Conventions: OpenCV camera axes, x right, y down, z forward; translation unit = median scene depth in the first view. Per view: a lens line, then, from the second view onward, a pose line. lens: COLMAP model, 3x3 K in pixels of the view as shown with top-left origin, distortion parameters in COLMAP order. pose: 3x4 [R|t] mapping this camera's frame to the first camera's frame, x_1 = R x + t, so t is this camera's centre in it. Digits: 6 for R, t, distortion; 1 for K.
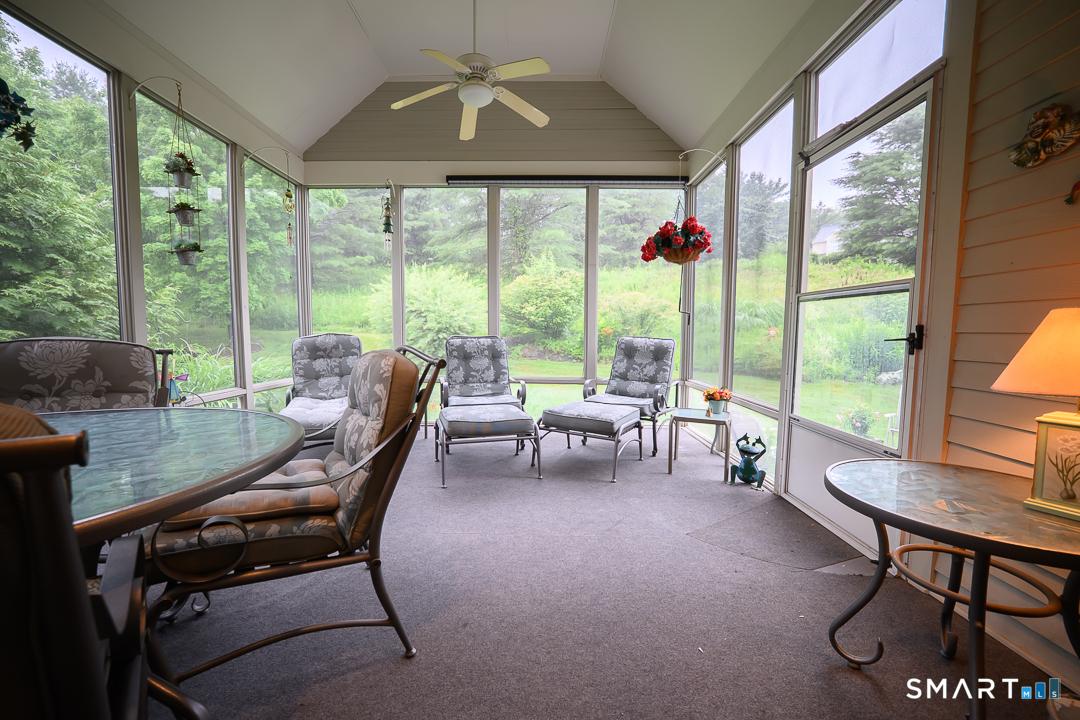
lens RADIAL K [[434.7, 0, 537.8], [0, 434.7, 362.1], [0, 0, 1]] dist [-0.019025, 0.000484]
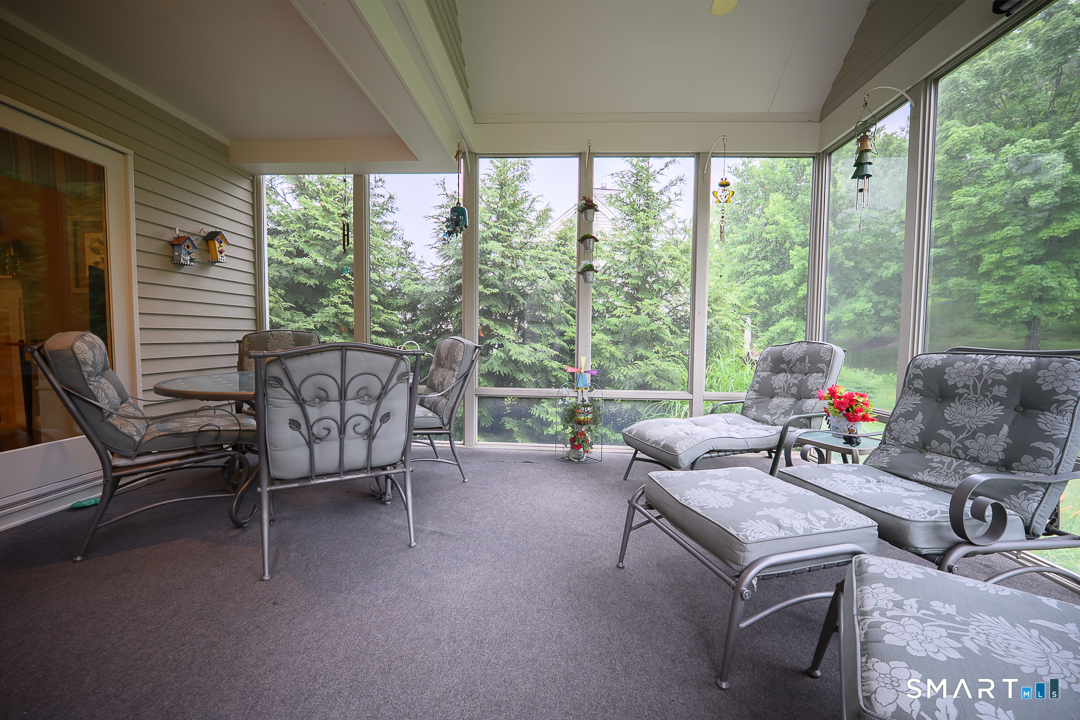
lens RADIAL K [[434.7, 0, 537.8], [0, 434.7, 362.1], [0, 0, 1]] dist [-0.019025, 0.000484]
pose [[-0.041261, 0.055519, -0.997605, 0.296546], [-0.085625, 0.994585, 0.058893, -0.035516], [0.995473, 0.087850, -0.036284, 0.586261]]
